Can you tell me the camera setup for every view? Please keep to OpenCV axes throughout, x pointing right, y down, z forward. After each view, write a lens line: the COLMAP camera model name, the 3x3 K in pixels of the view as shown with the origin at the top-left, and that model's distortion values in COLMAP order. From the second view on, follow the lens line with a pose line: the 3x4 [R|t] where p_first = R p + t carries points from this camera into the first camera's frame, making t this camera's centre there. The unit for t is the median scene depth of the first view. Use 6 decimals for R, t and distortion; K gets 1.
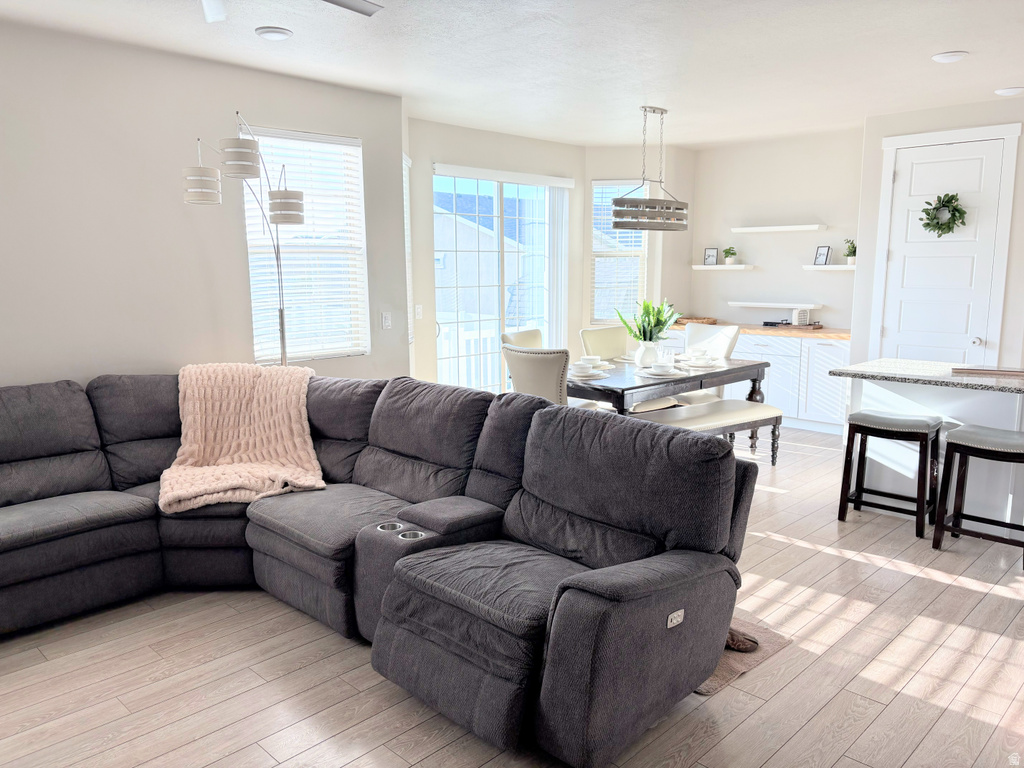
lens RADIAL K [[760.5, 0, 512.0], [0, 760.5, 384.0], [0, 0, 1]] dist [-0.075113, 0.081986]
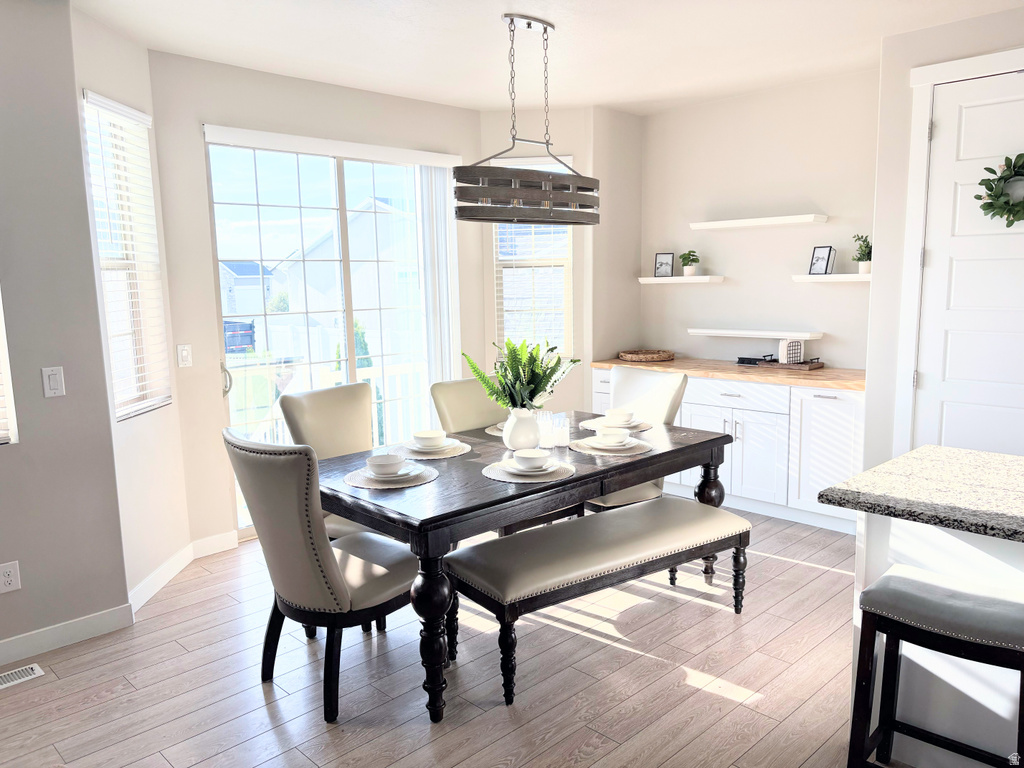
lens RADIAL K [[808.5, 0, 512.0], [0, 808.5, 384.0], [0, 0, 1]] dist [-0.010660, -0.005710]
pose [[0.999910, -0.011946, 0.006160, 0.161067], [0.012094, 0.999627, -0.024476, -0.056839], [-0.005866, 0.024548, 0.999681, 0.348691]]
